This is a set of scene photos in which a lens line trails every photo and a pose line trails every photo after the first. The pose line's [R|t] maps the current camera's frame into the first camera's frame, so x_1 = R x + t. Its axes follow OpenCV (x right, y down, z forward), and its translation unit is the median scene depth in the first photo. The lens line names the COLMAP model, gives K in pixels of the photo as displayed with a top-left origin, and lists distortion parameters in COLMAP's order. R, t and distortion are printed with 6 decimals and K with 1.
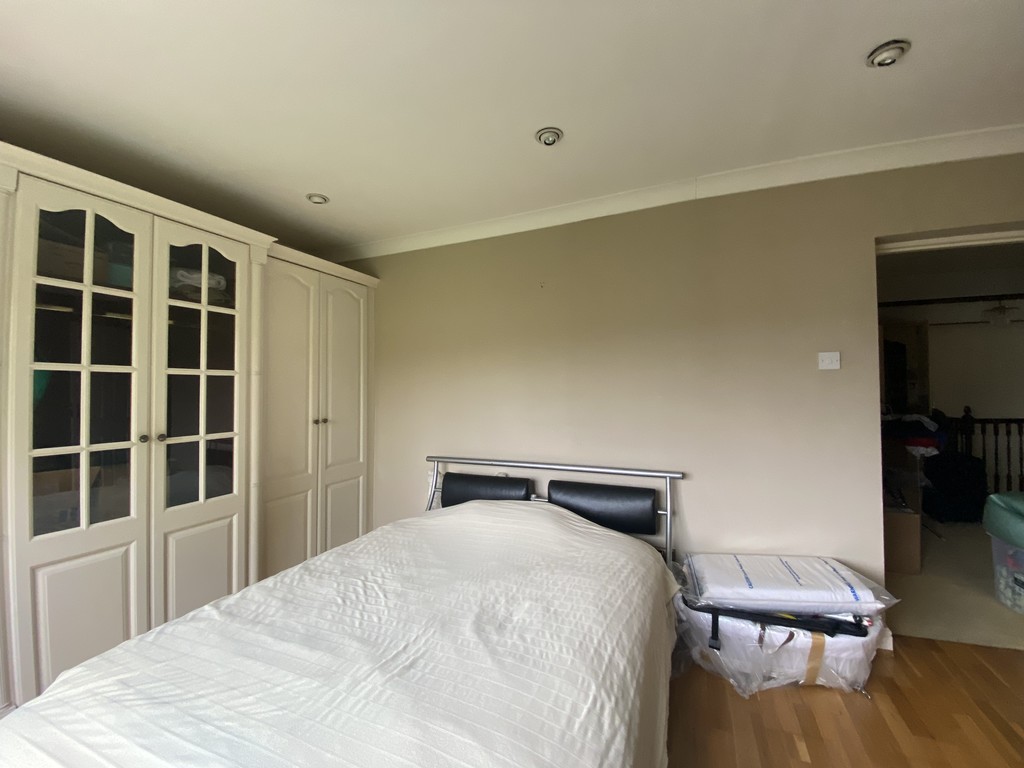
lens RADIAL K [[413.6, 0, 509.6], [0, 413.6, 380.2], [0, 0, 1]] dist [0.040774, -0.025969]
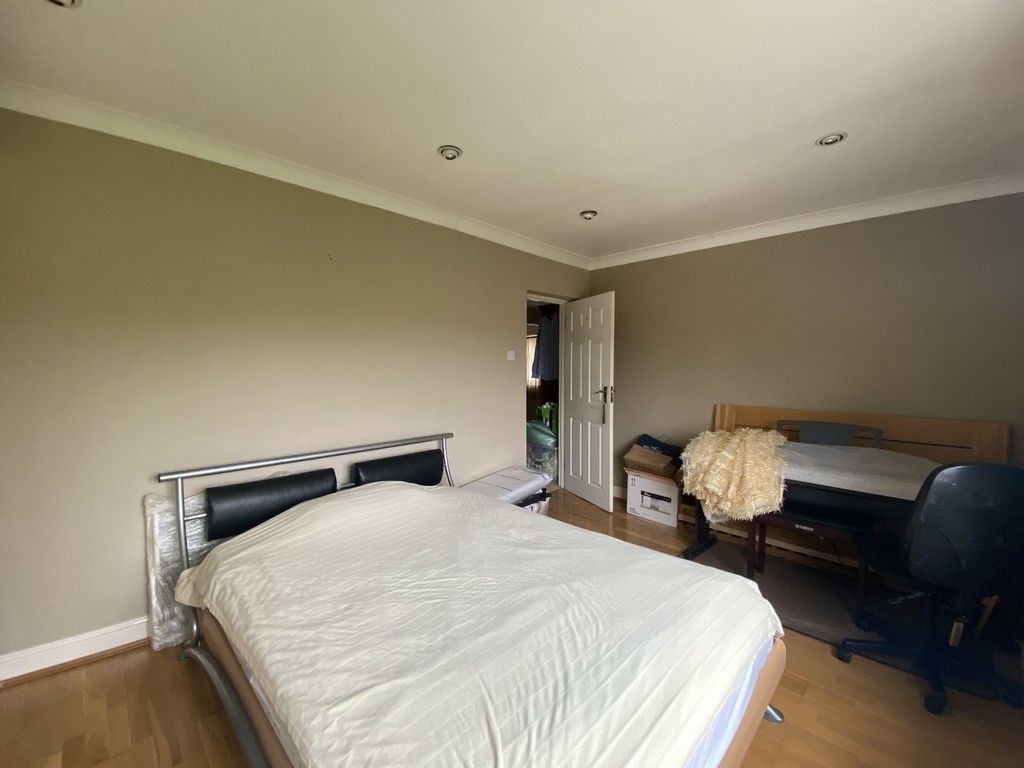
lens RADIAL K [[410.5, 0, 511.6], [0, 410.5, 381.1], [0, 0, 1]] dist [0.047000, -0.038843]
pose [[0.383041, -0.020354, 0.923507, -0.934243], [-0.028466, 0.999022, 0.033825, 0.003498], [-0.923293, -0.039245, 0.382087, 0.403306]]
